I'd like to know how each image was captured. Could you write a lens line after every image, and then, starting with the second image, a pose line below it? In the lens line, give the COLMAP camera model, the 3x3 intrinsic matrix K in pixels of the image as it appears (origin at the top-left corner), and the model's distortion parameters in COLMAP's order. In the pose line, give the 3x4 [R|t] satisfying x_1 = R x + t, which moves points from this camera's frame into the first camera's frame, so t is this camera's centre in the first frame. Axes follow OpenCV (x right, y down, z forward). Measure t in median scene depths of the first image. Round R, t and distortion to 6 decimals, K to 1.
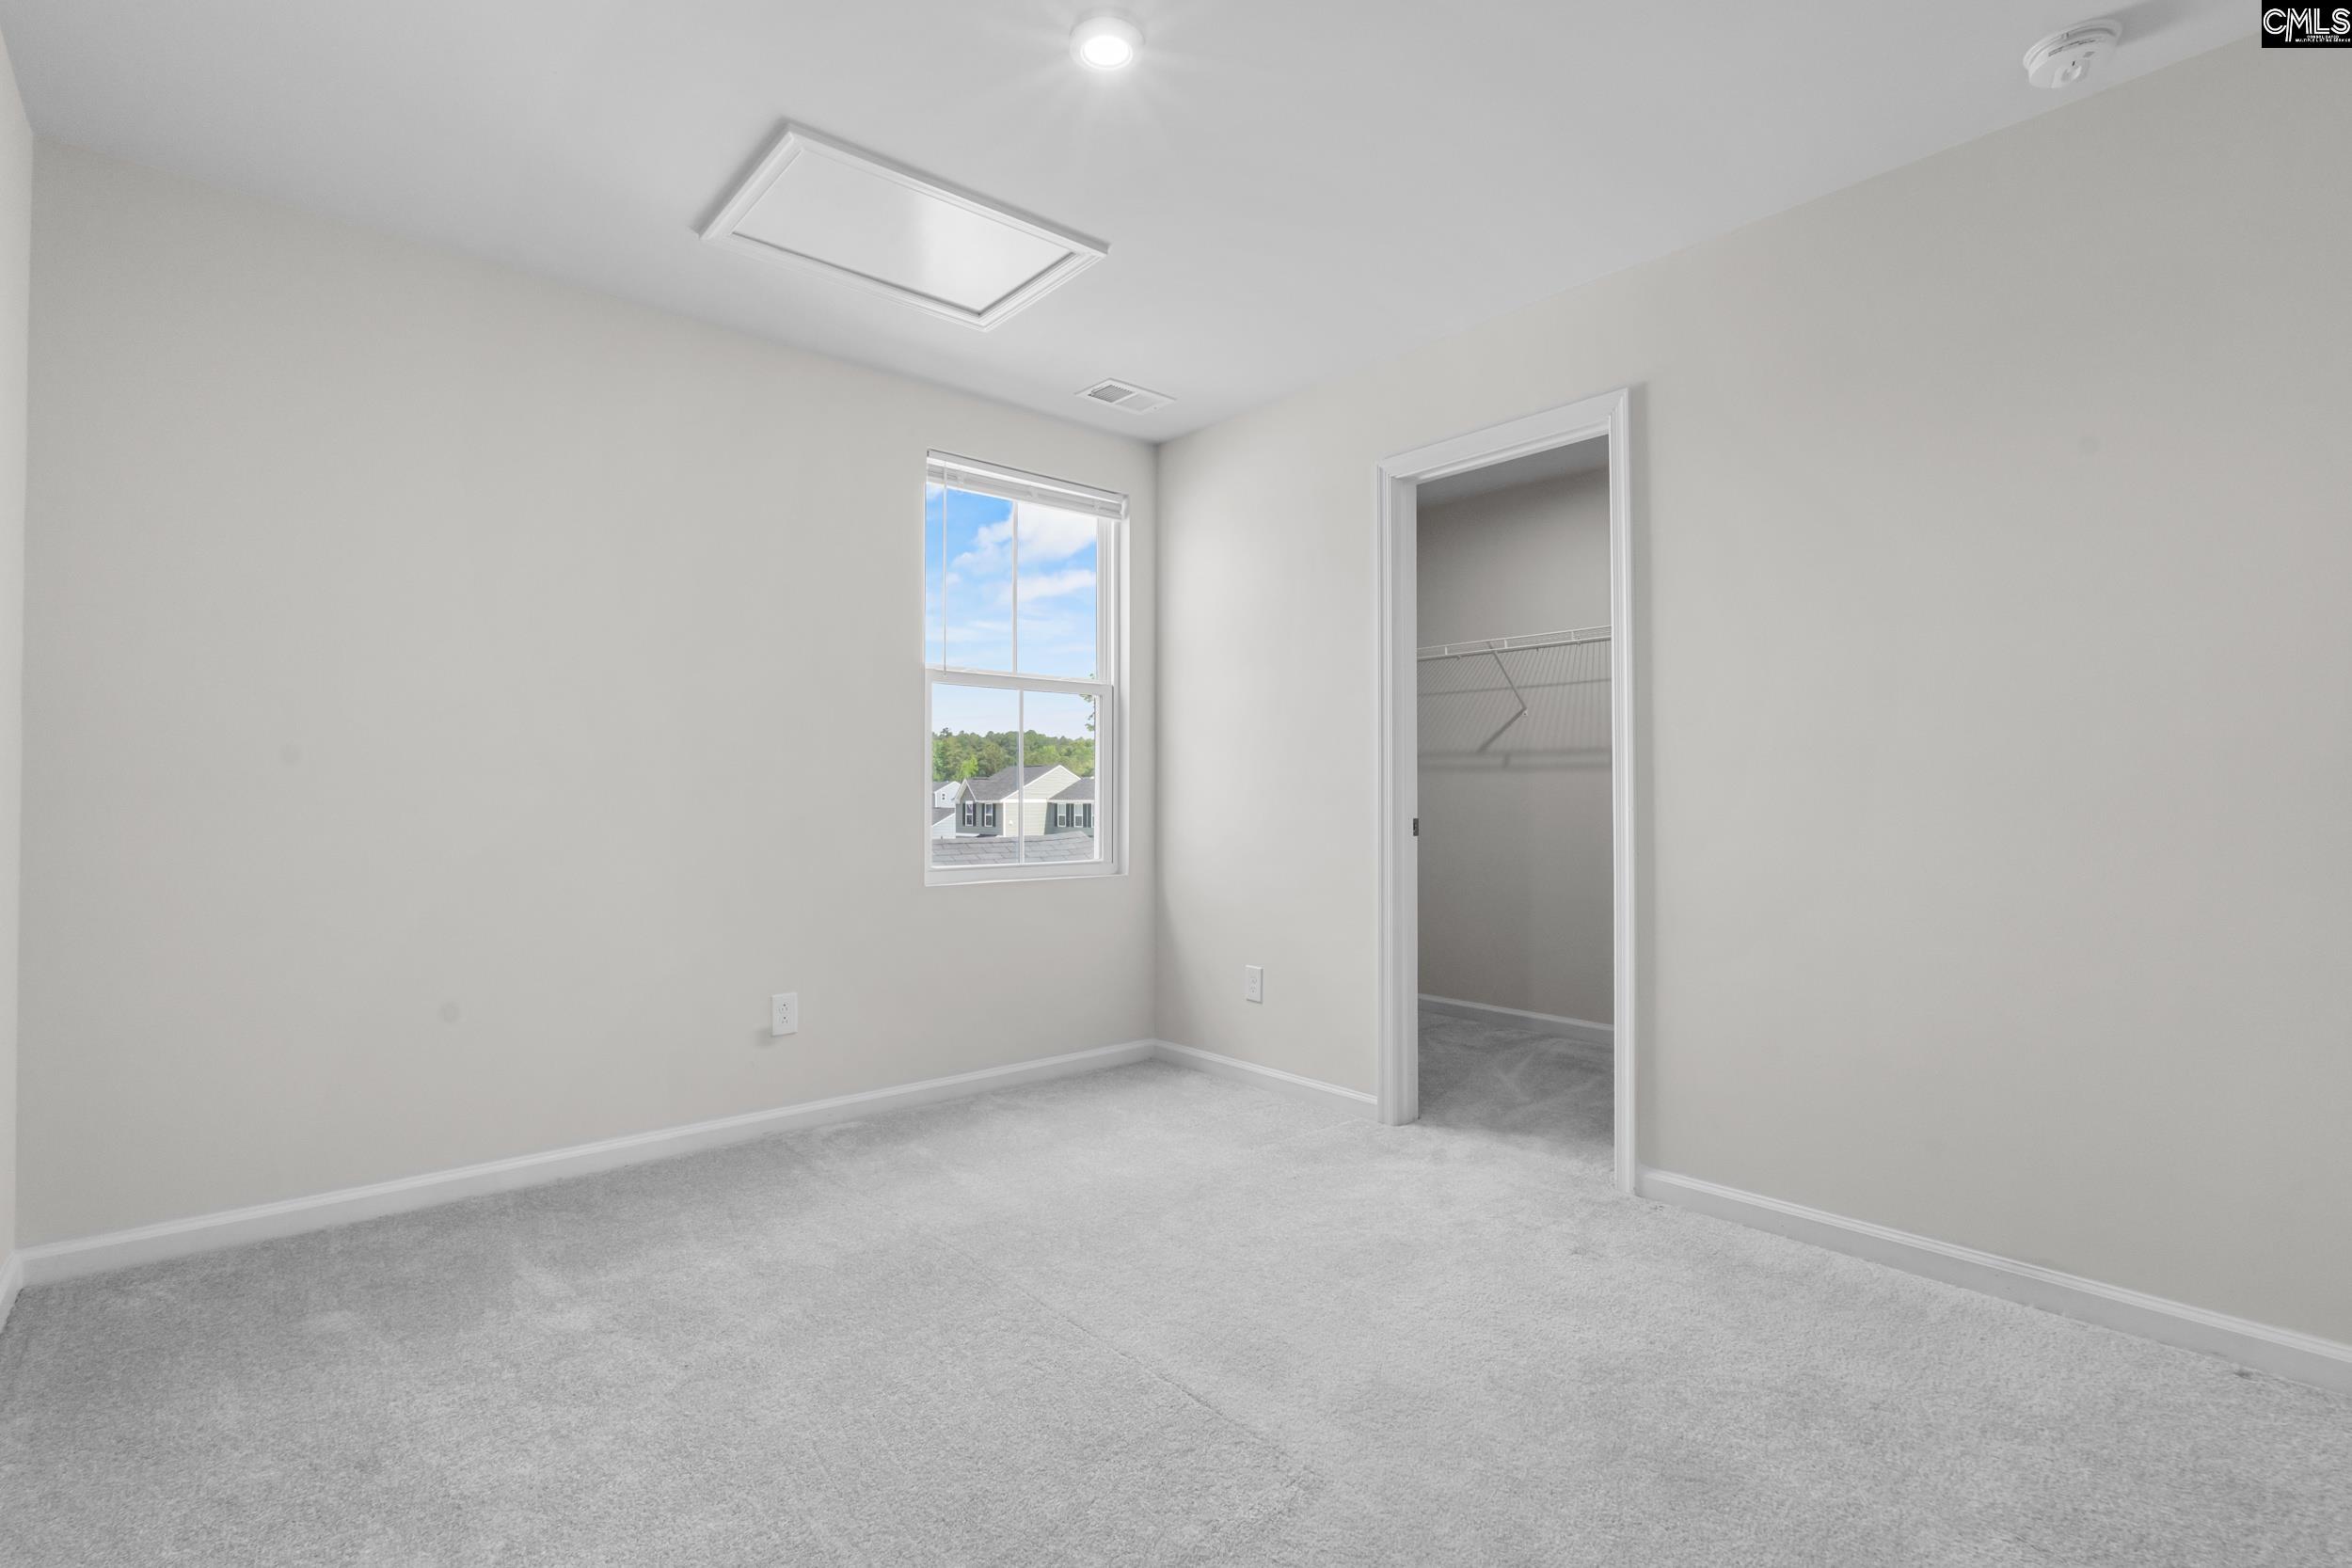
lens RADIAL K [[1100.2, 0, 1176.0], [0, 1100.2, 784.0], [0, 0, 1]] dist [-0.000580, 0.000015]
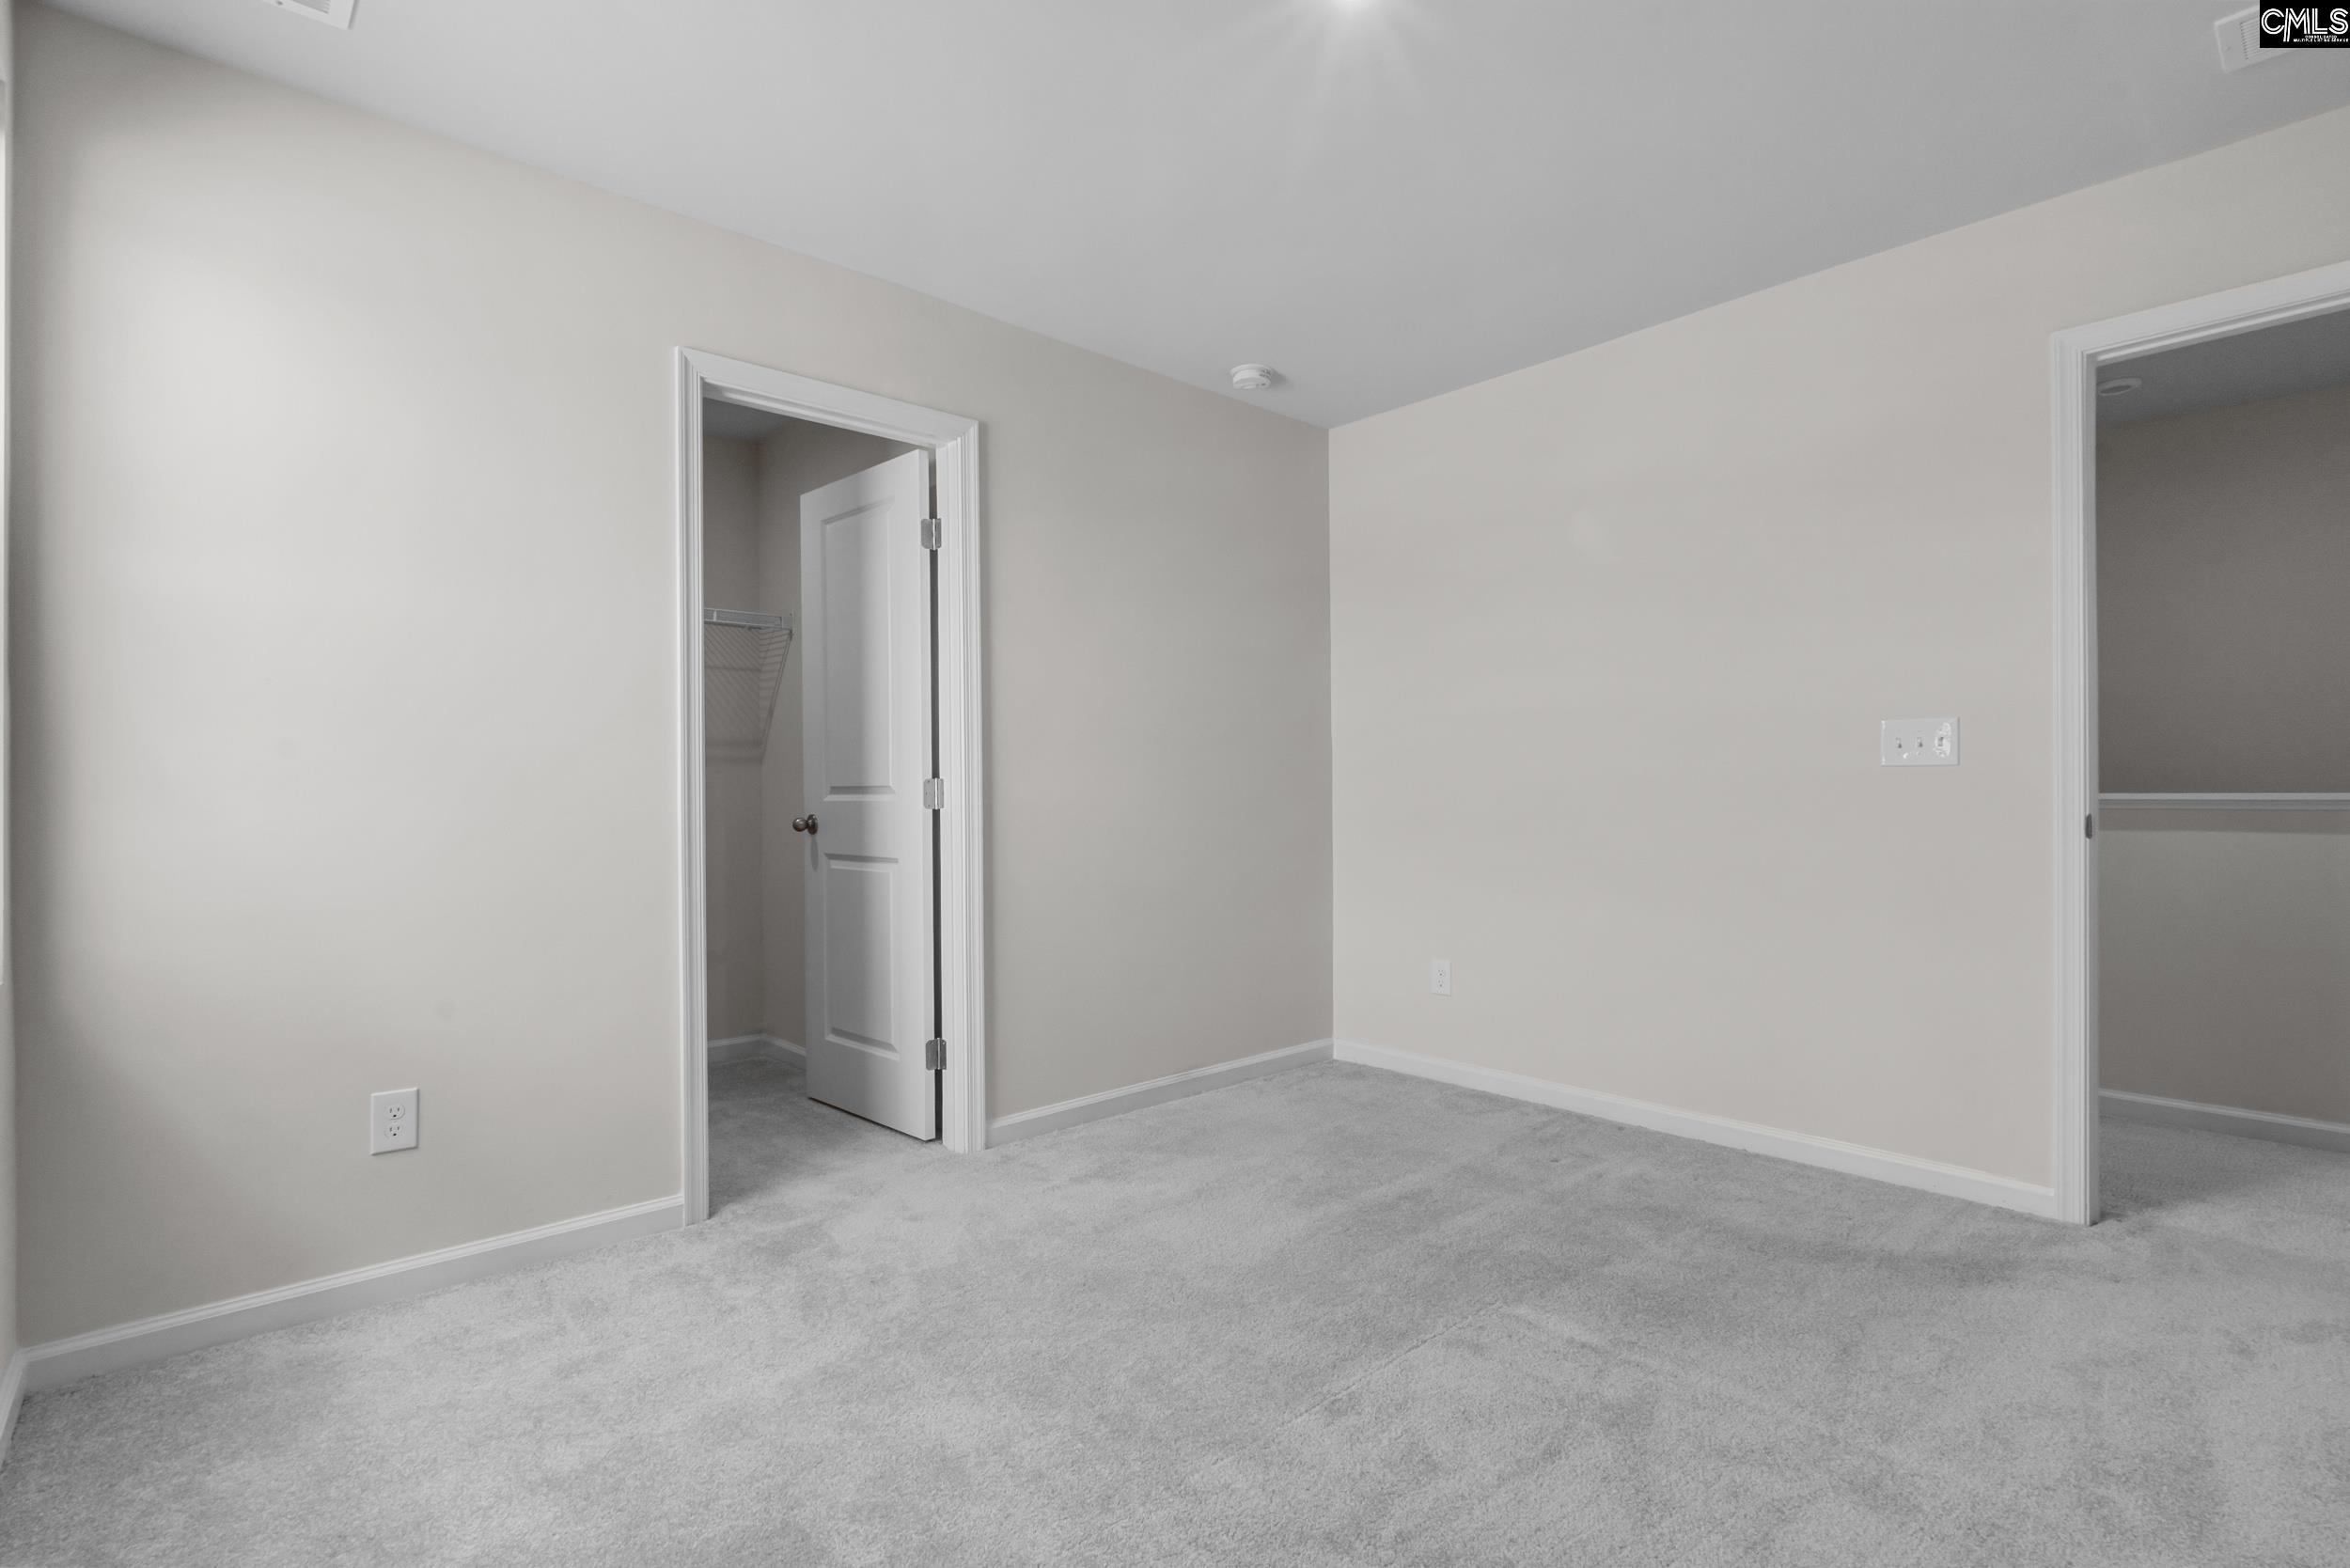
lens RADIAL K [[1099.4, 0, 1175.0], [0, 1099.4, 784.0], [0, 0, 1]] dist [-0.000580, 0.000015]
pose [[-0.014444, 0.006638, 0.999874, -0.603055], [-0.005905, 0.999960, -0.006724, 0.009139], [-0.999878, -0.006002, -0.014404, 0.710003]]
